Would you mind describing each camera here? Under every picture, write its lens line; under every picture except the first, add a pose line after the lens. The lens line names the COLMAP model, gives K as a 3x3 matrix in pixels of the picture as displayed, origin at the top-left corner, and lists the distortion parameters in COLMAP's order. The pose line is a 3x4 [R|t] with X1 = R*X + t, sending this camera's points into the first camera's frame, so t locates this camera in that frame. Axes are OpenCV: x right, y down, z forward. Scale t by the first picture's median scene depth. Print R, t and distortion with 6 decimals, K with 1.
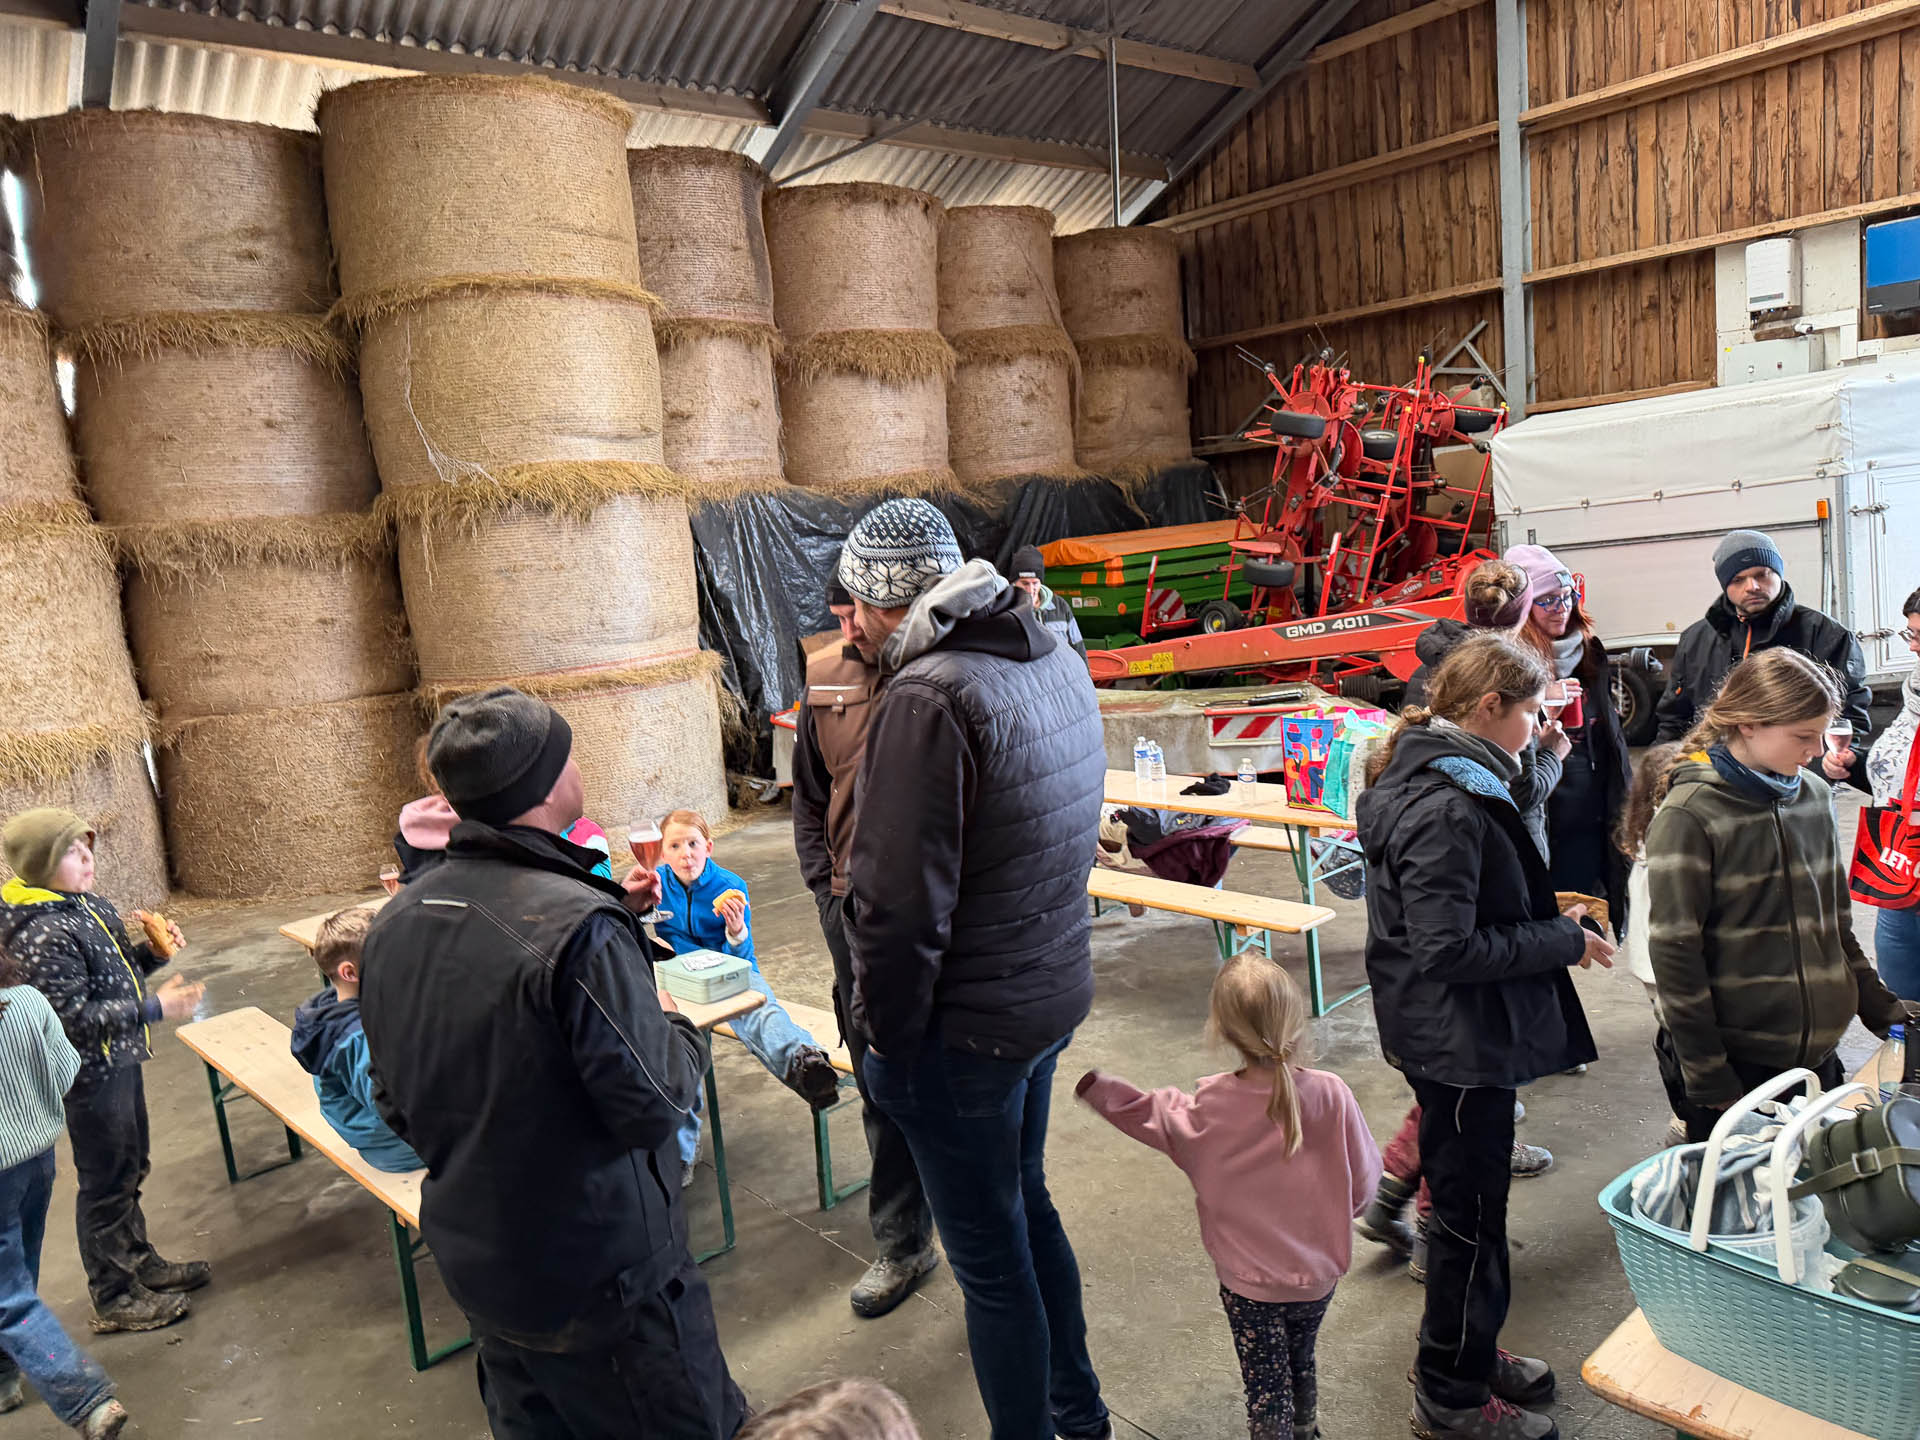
lens RADIAL K [[1367.4, 0, 955.1], [0, 1367.4, 717.0], [0, 0, 1]] dist [0.050691, -0.043946]
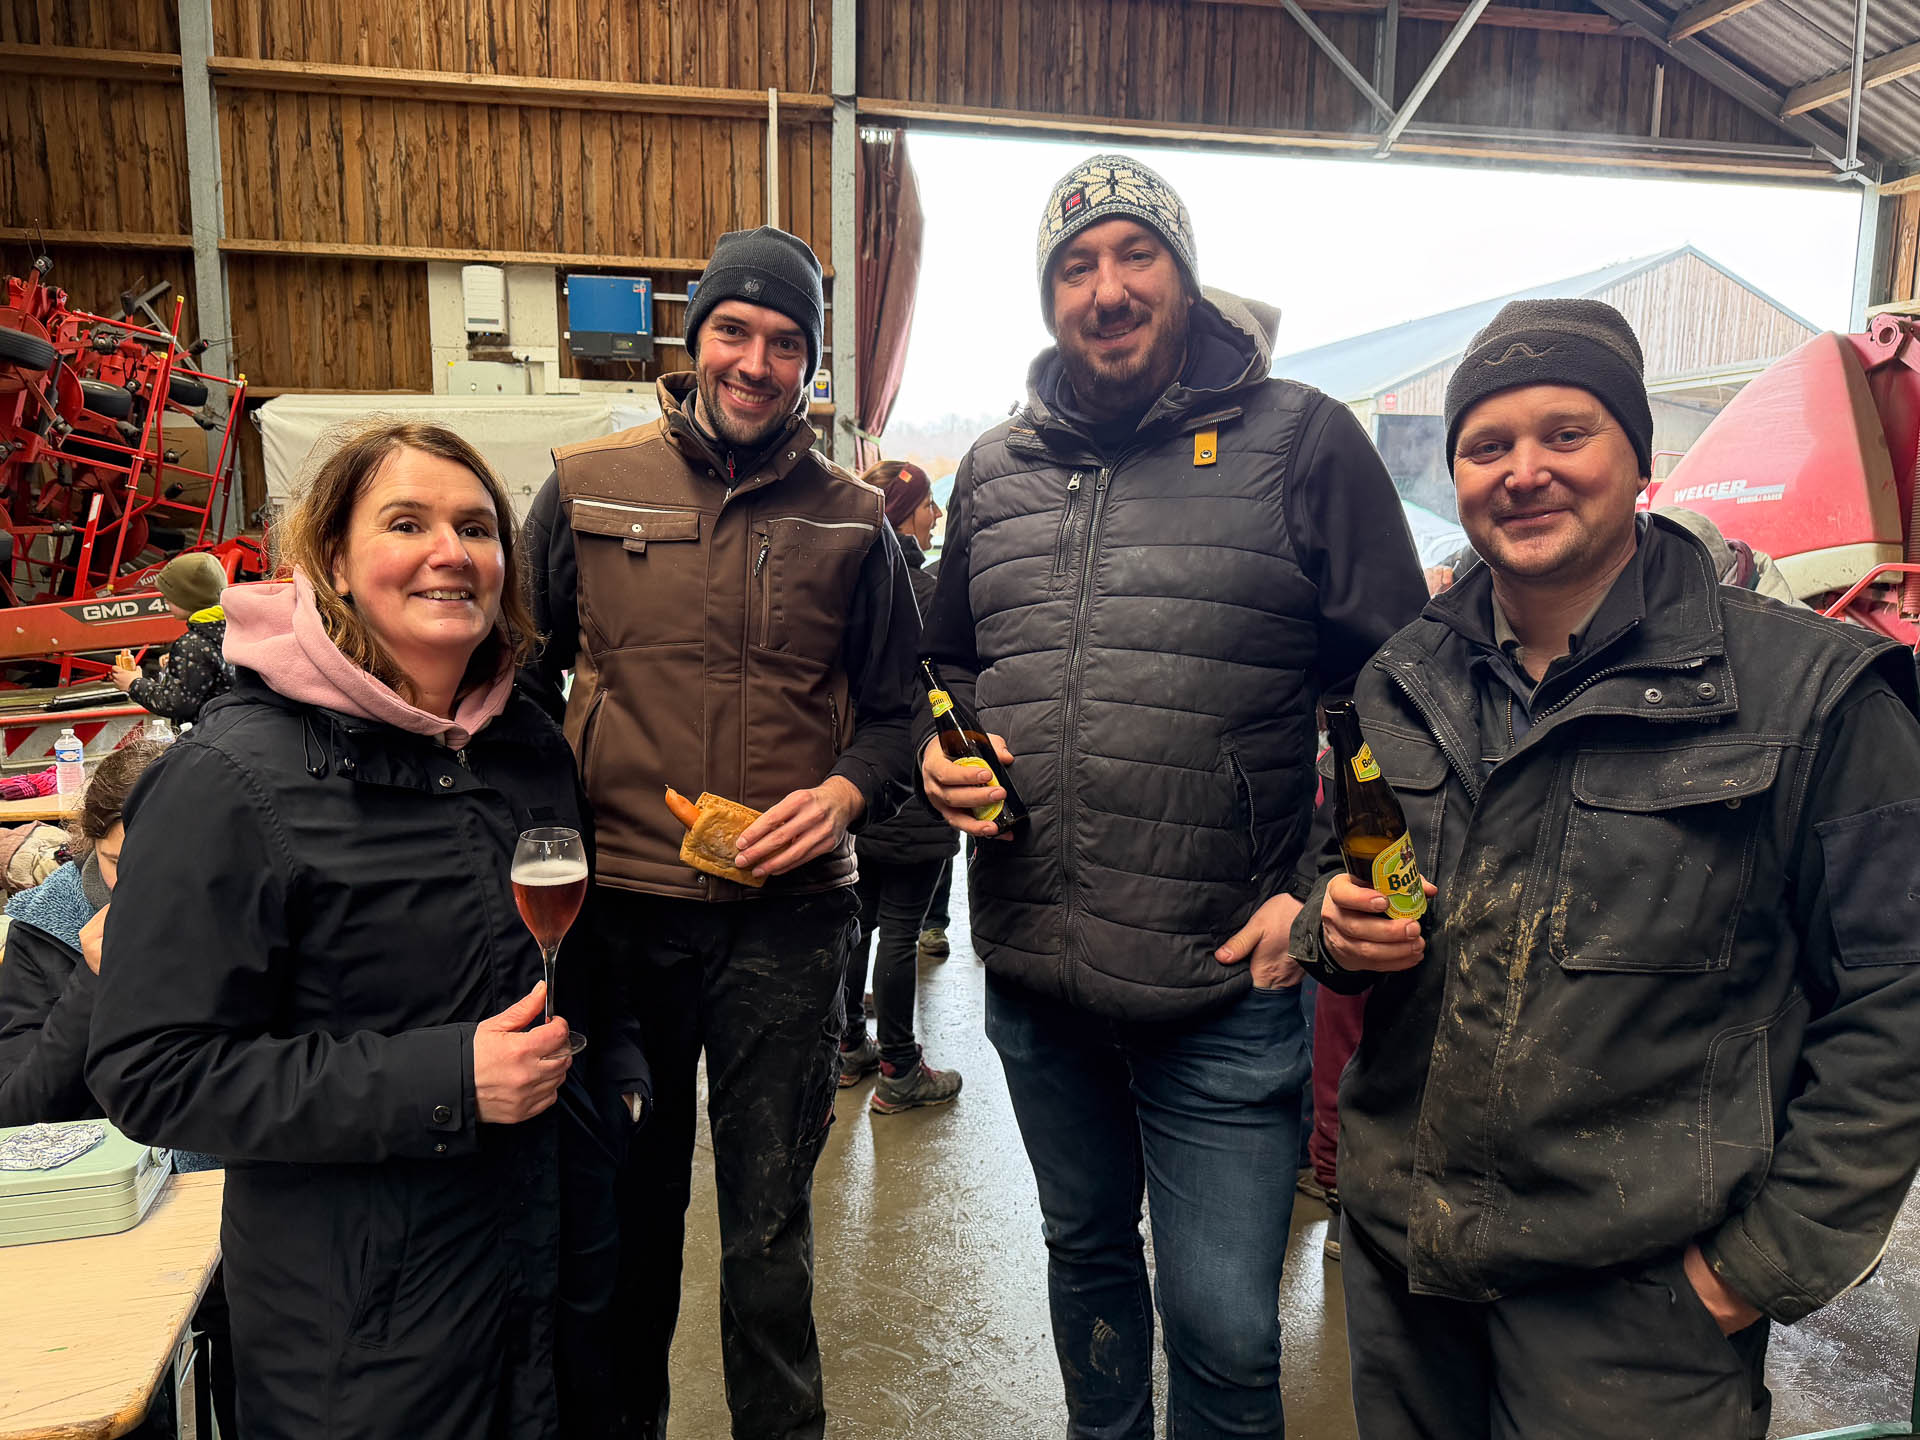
lens RADIAL K [[1381.6, 0, 957.1], [0, 1381.6, 716.1], [0, 0, 1]] dist [0.005796, -0.003983]
pose [[0.507647, -0.025685, 0.861182, -0.128004], [0.063182, 0.997974, -0.007479, 0.022745], [-0.859245, 0.058208, 0.508242, 0.171275]]
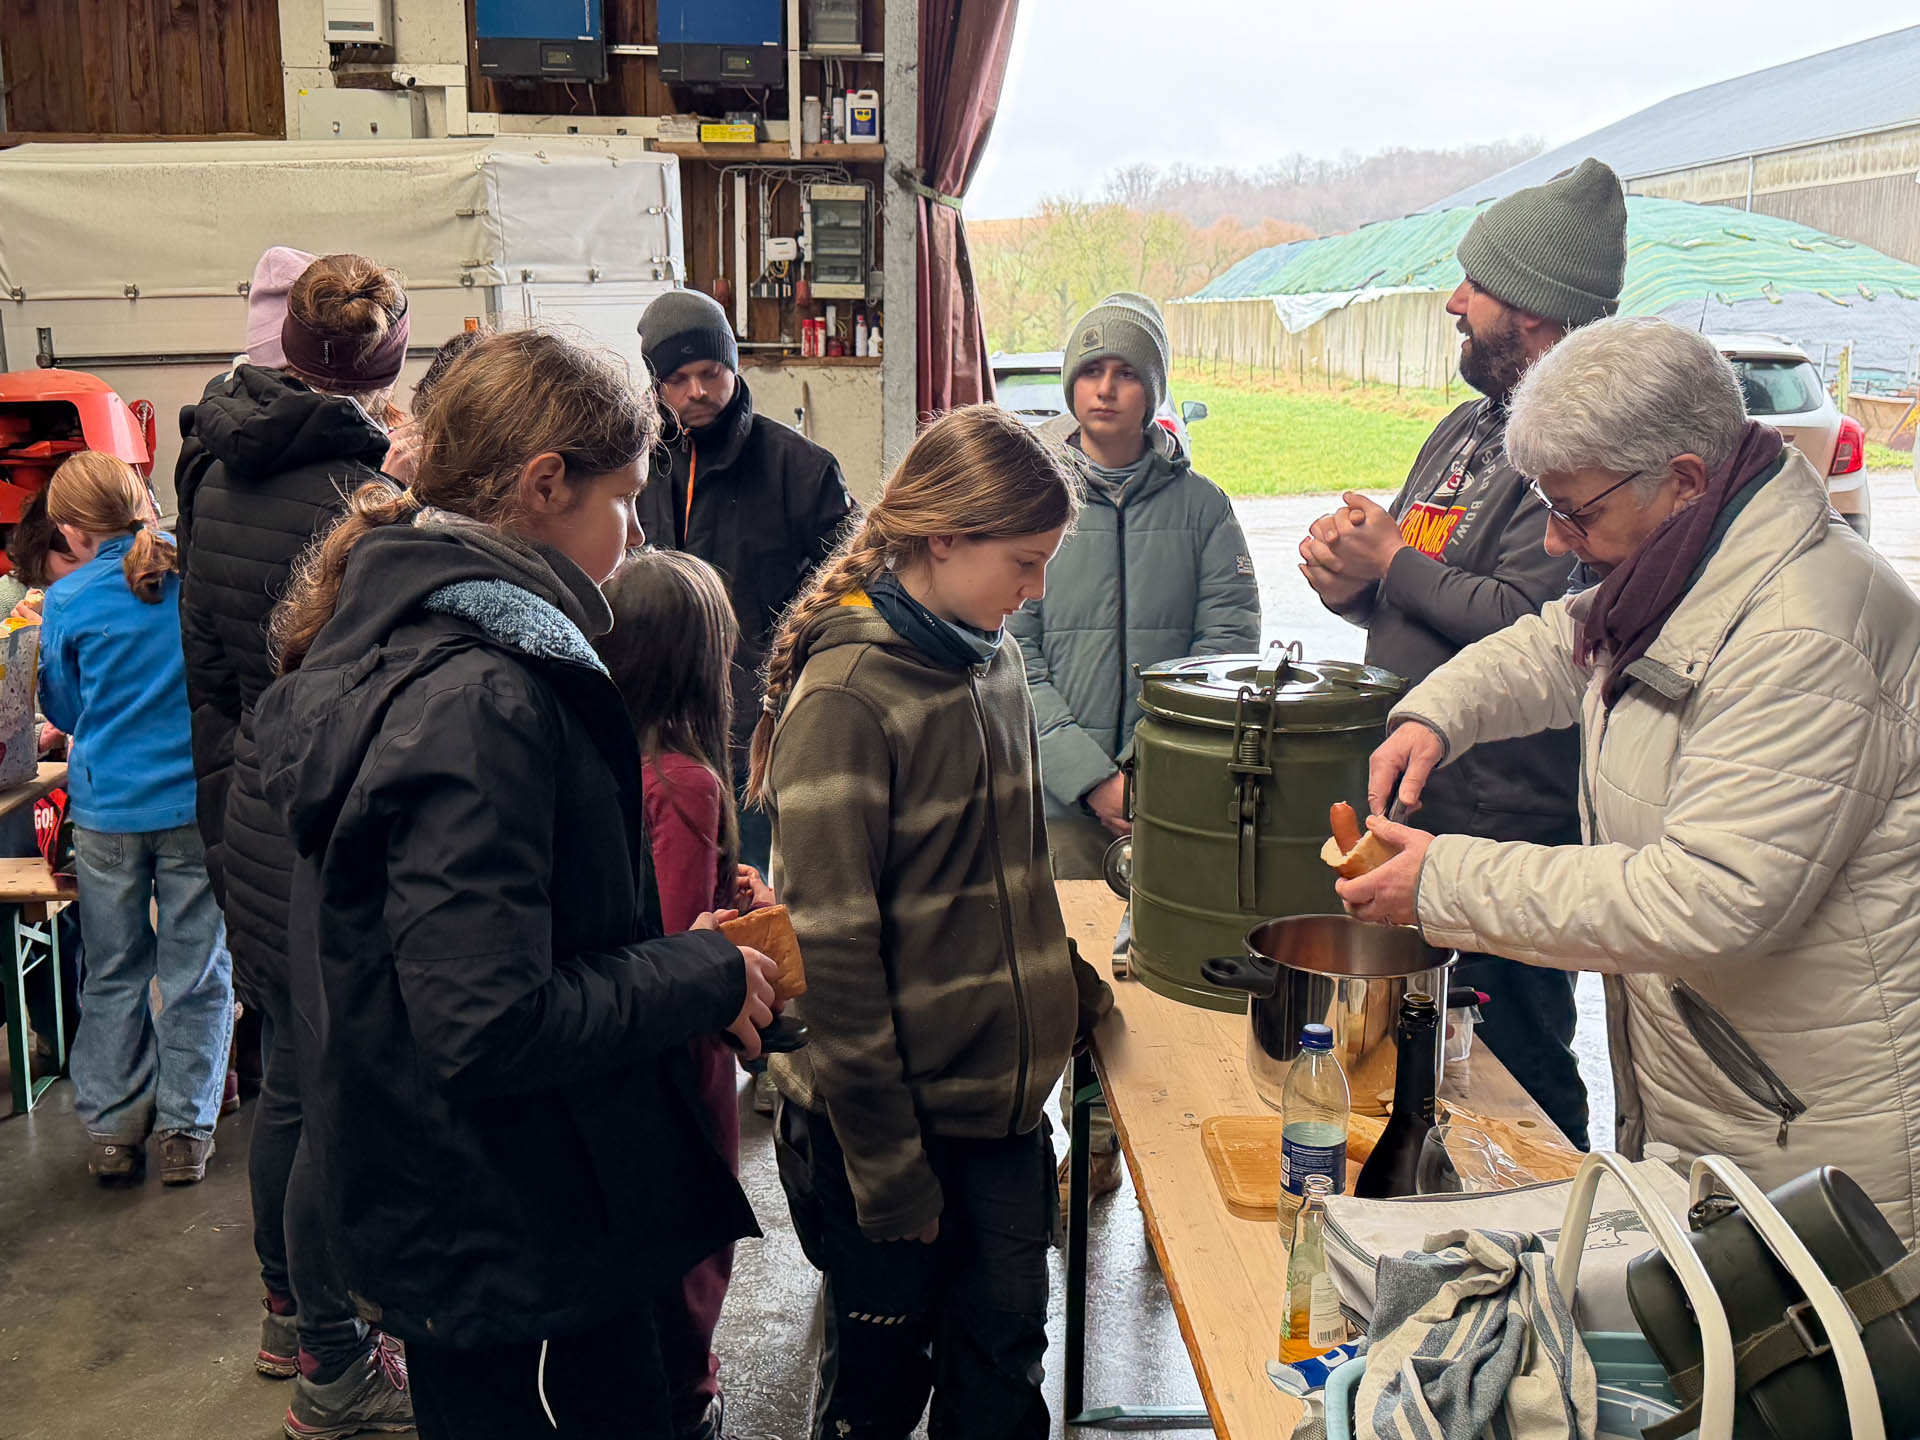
lens RADIAL K [[2005.1, 0, 960.0], [0, 2005.1, 720.0], [0, 0, 1]] dist [0.097429, -0.222113]
pose [[0.639021, -0.057062, 0.767070, -0.007361], [0.044037, 0.998323, 0.037578, 0.014106], [-0.767928, 0.009766, 0.640462, 0.126441]]
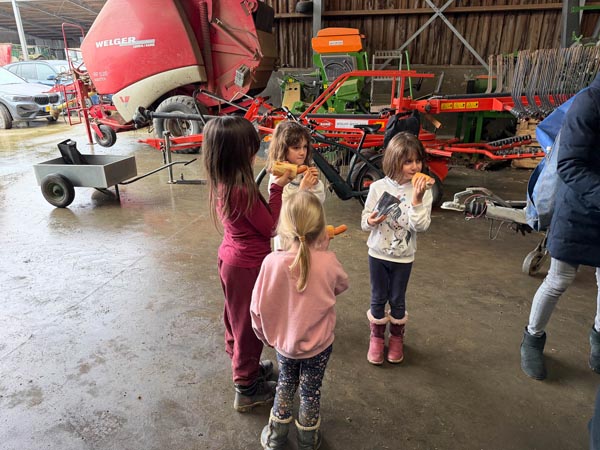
lens RADIAL K [[419.4, 0, 300.2], [0, 419.4, 228.6], [0, 0, 1]] dist [0.046765, -0.060282]
pose [[-0.571147, -0.213535, 0.792587, 0.254030], [0.170467, 0.913665, 0.368995, -0.040246], [-0.802952, 0.345860, -0.485436, 0.395653]]
